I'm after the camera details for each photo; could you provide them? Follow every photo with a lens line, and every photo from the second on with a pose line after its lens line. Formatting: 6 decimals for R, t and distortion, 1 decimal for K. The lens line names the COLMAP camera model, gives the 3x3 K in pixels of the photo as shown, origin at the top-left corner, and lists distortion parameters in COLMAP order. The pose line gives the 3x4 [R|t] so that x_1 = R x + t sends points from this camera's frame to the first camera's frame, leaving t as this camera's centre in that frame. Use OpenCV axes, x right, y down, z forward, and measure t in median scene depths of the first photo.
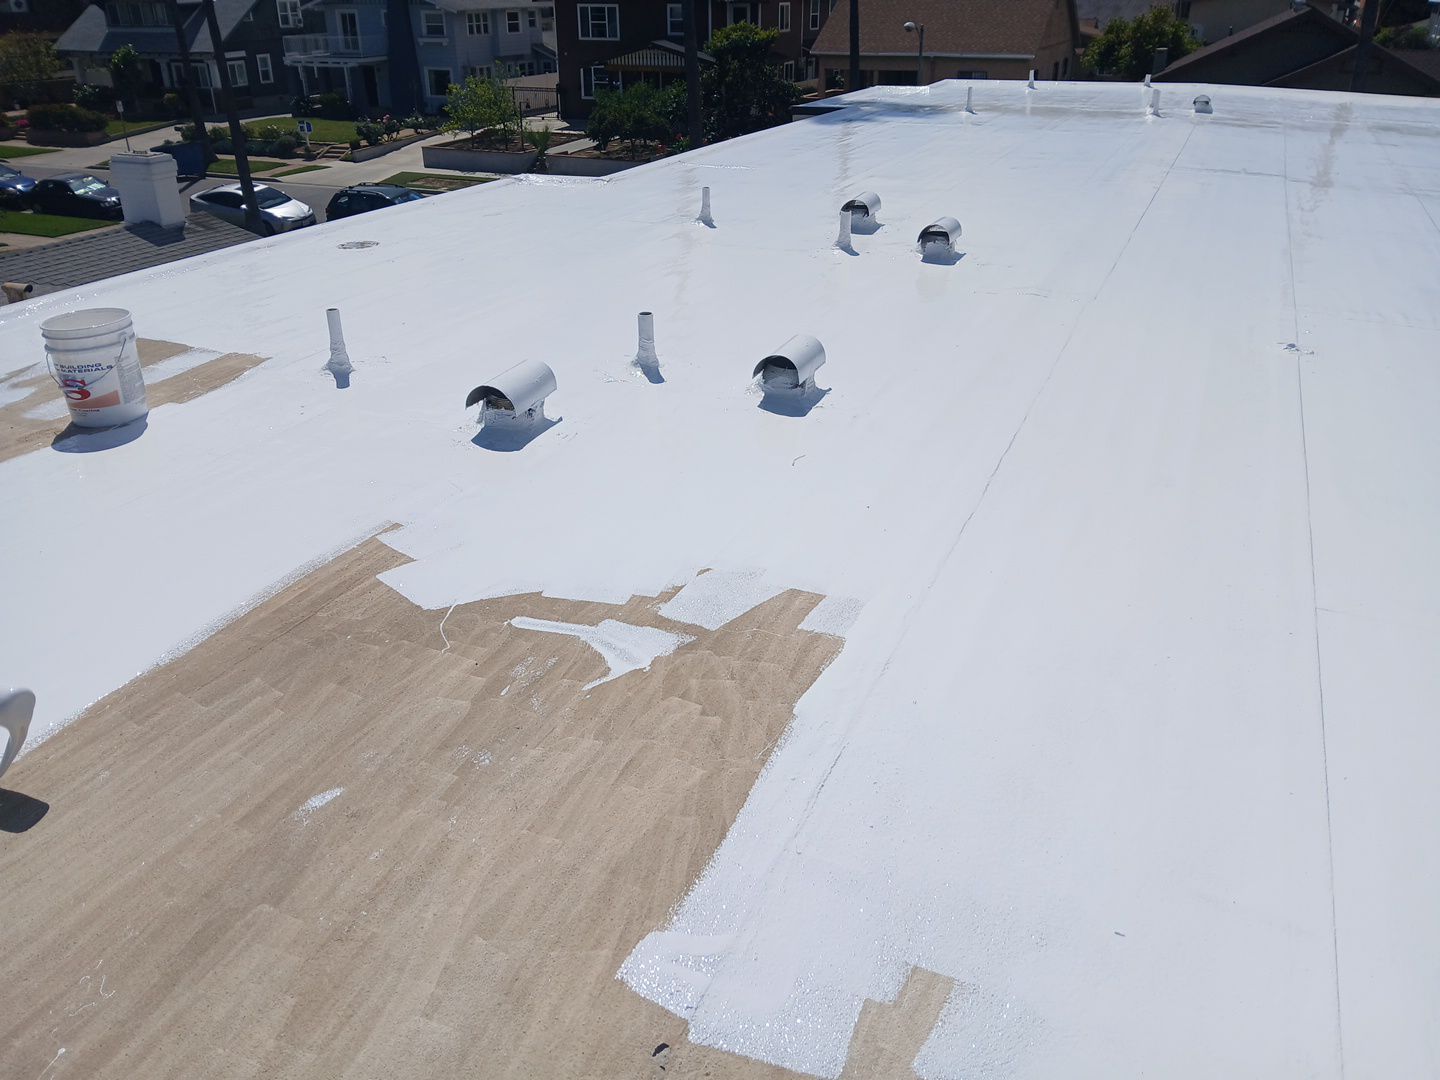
lens RADIAL K [[1093.2, 0, 715.2], [0, 1093.2, 537.4], [0, 0, 1]] dist [-0.007961, -0.026288]
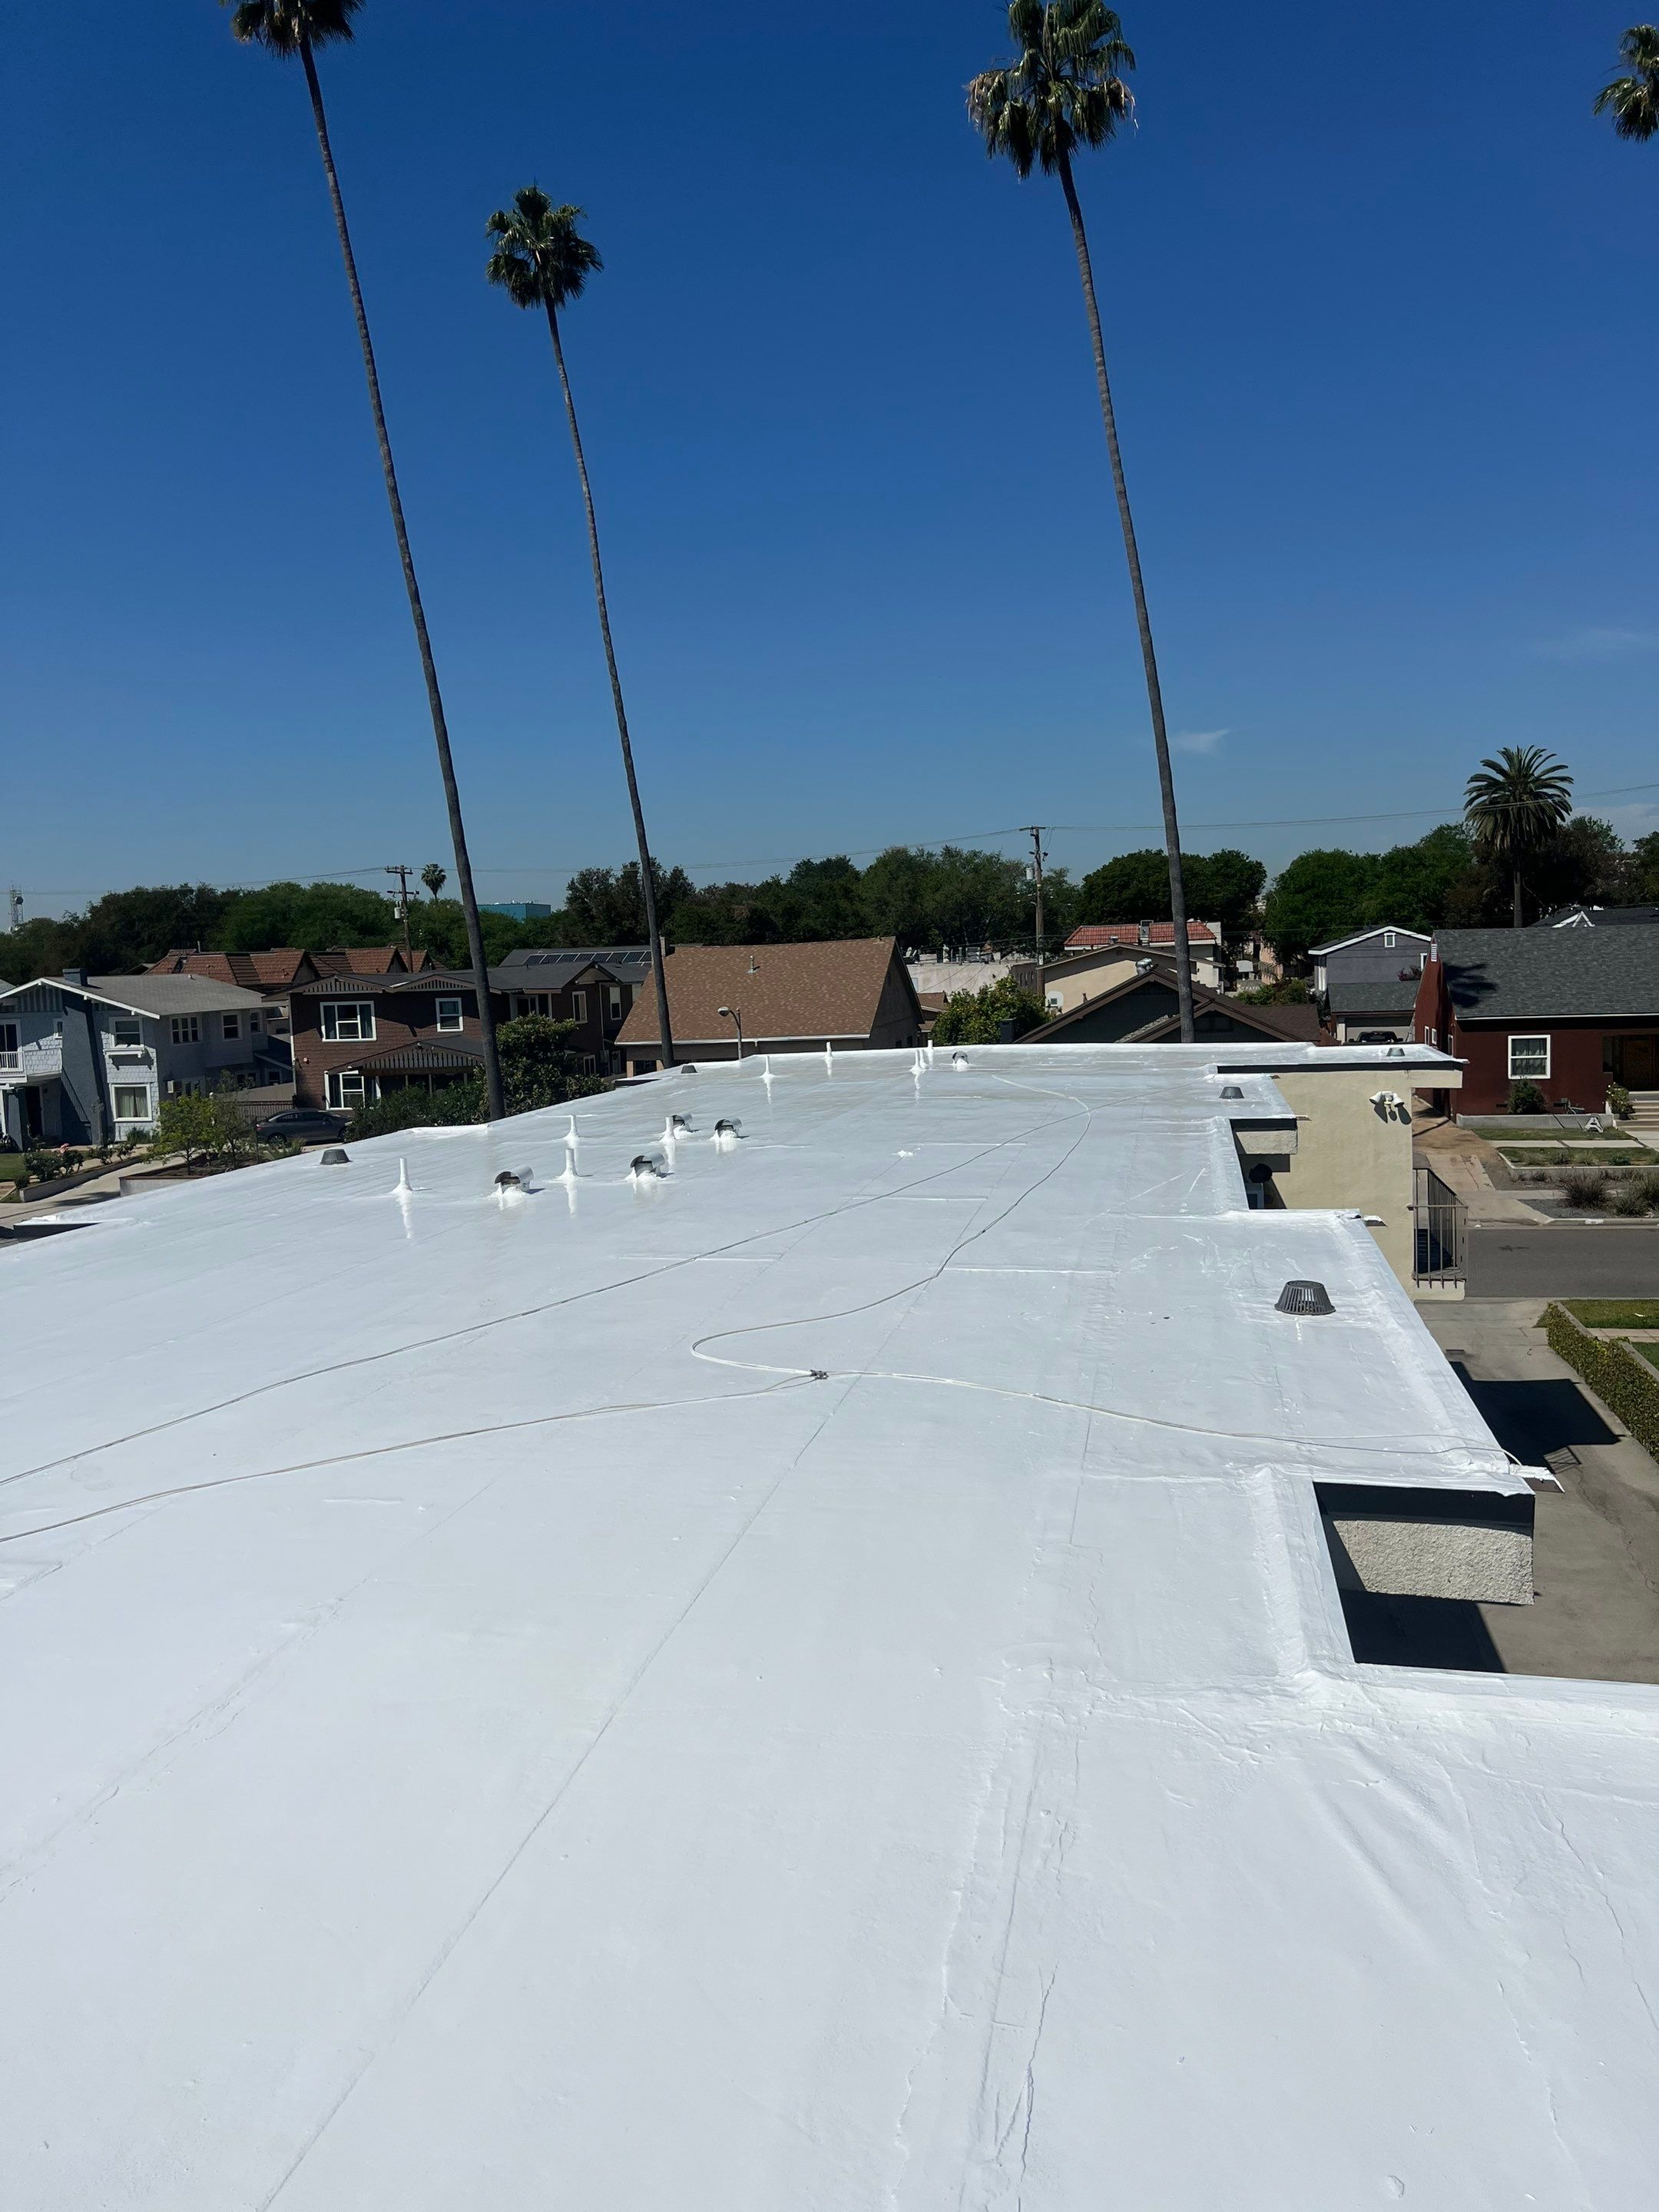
lens RADIAL K [[1645.2, 0, 827.6], [0, 1645.2, 1127.5], [0, 0, 1]] dist [0.023737, -0.039764]
pose [[0.977056, -0.057747, 0.205003, -0.016772], [0.127957, 0.928620, -0.348269, 0.056779], [-0.170259, 0.366510, 0.914704, -0.120655]]
